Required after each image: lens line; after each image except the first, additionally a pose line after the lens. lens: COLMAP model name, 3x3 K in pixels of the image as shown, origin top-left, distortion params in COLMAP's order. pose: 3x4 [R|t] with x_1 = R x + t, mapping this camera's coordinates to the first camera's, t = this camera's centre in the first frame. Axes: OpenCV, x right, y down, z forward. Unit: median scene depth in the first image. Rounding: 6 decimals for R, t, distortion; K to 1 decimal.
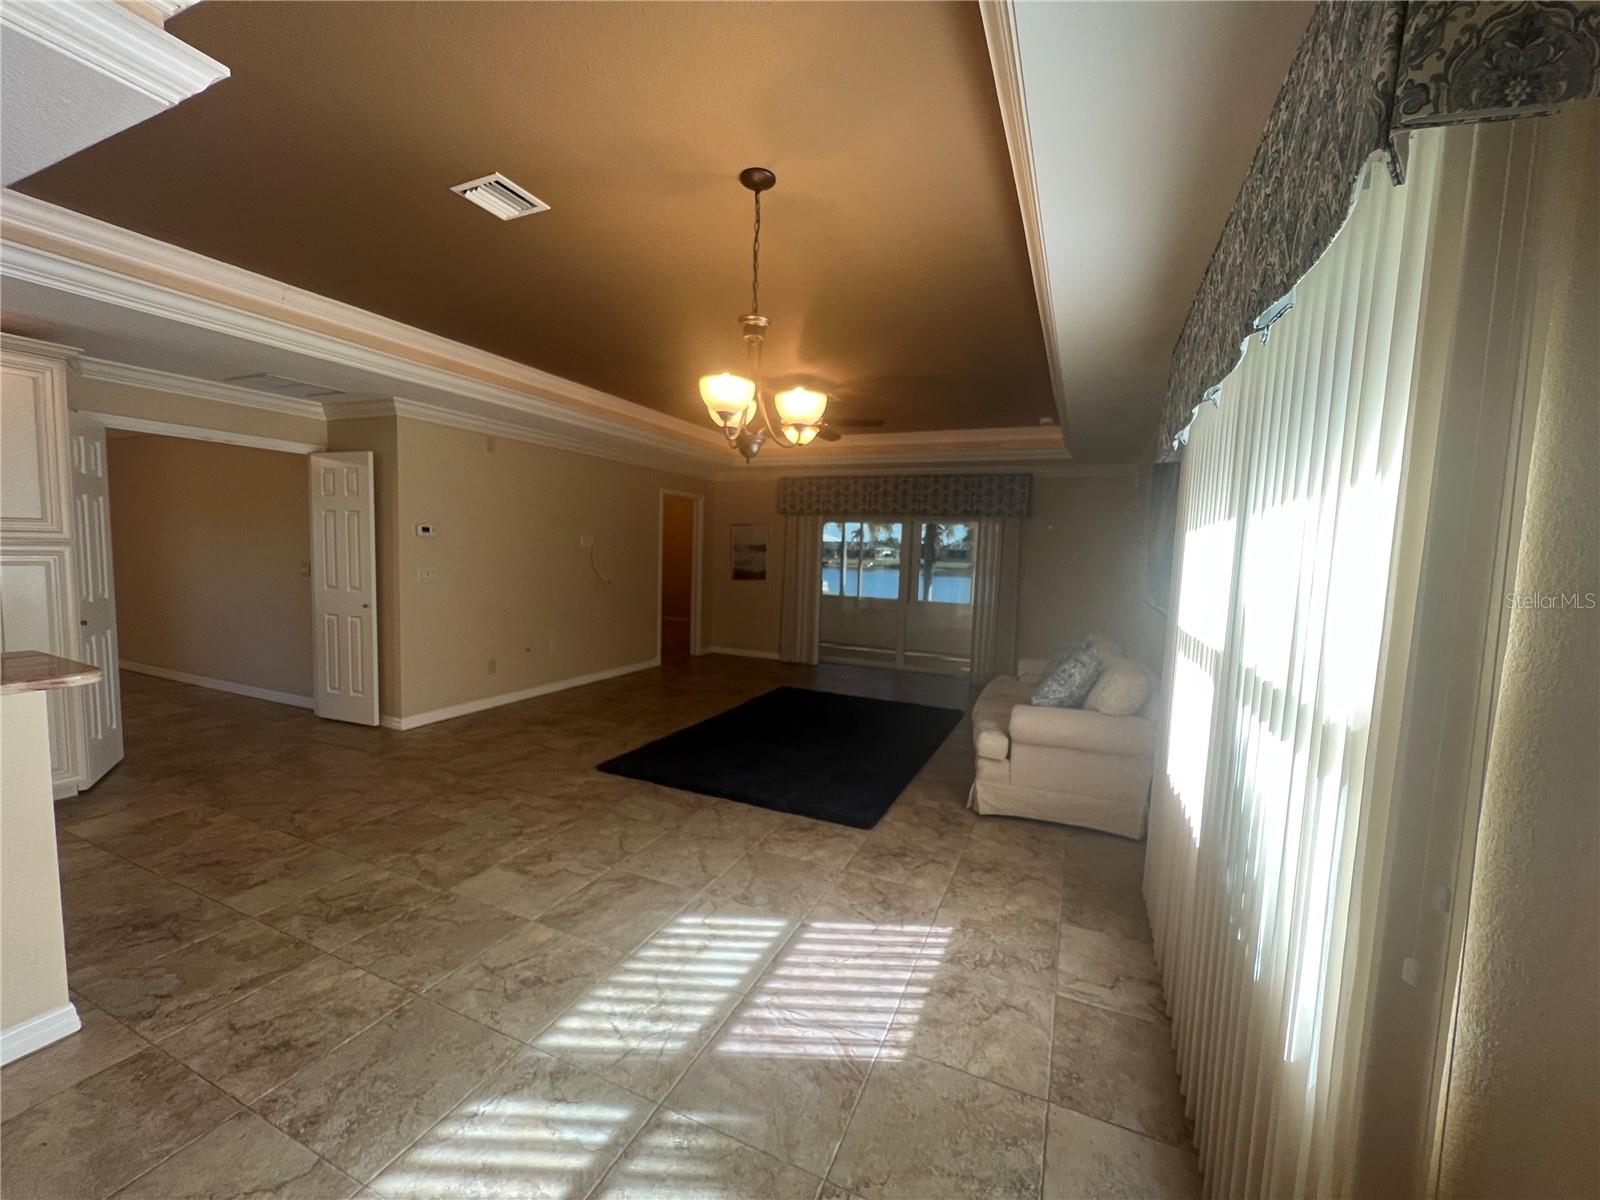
lens RADIAL K [[648.5, 0, 800.0], [0, 648.5, 600.0], [0, 0, 1]] dist [-0.002852, -0.000100]
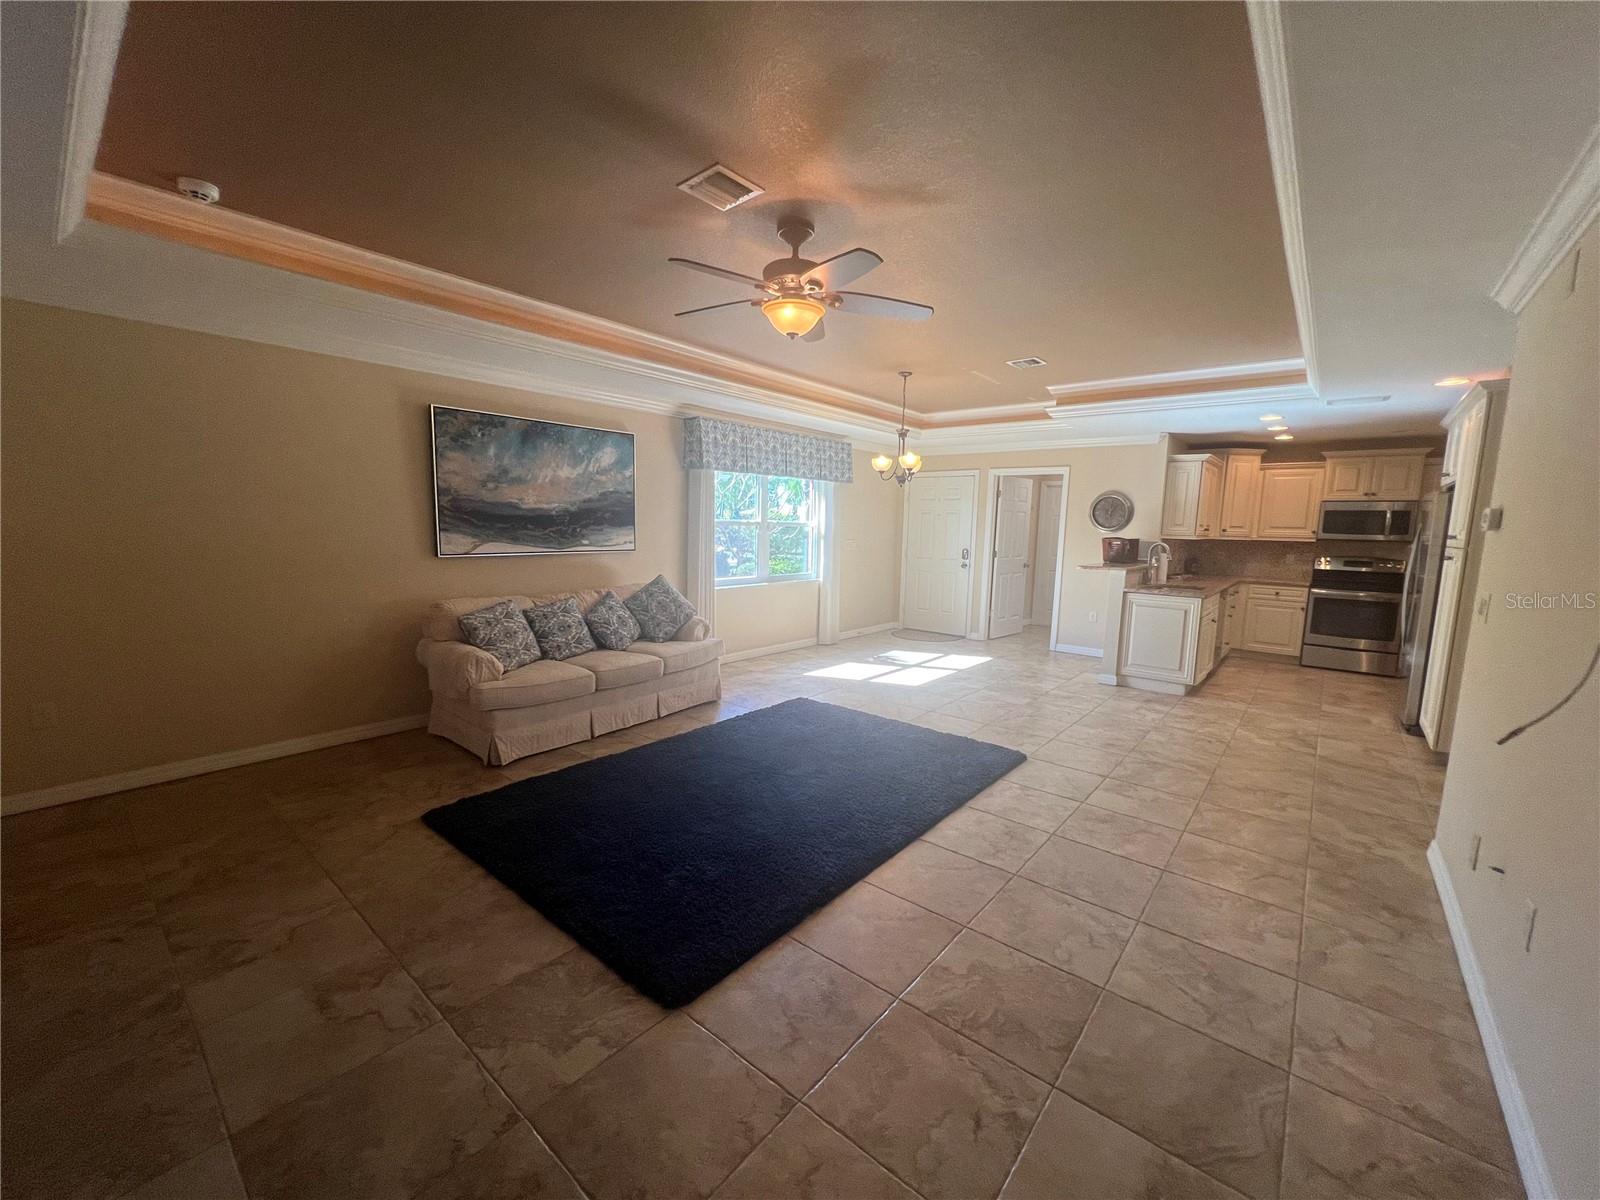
lens RADIAL K [[639.4, 0, 799.4], [0, 639.4, 604.1], [0, 0, 1]] dist [-0.001770, 0.000090]
pose [[-0.960010, -0.091035, 0.264752, -0.259374], [-0.034579, 0.976972, 0.210549, -0.182227], [-0.277822, 0.192974, -0.941050, 2.306795]]
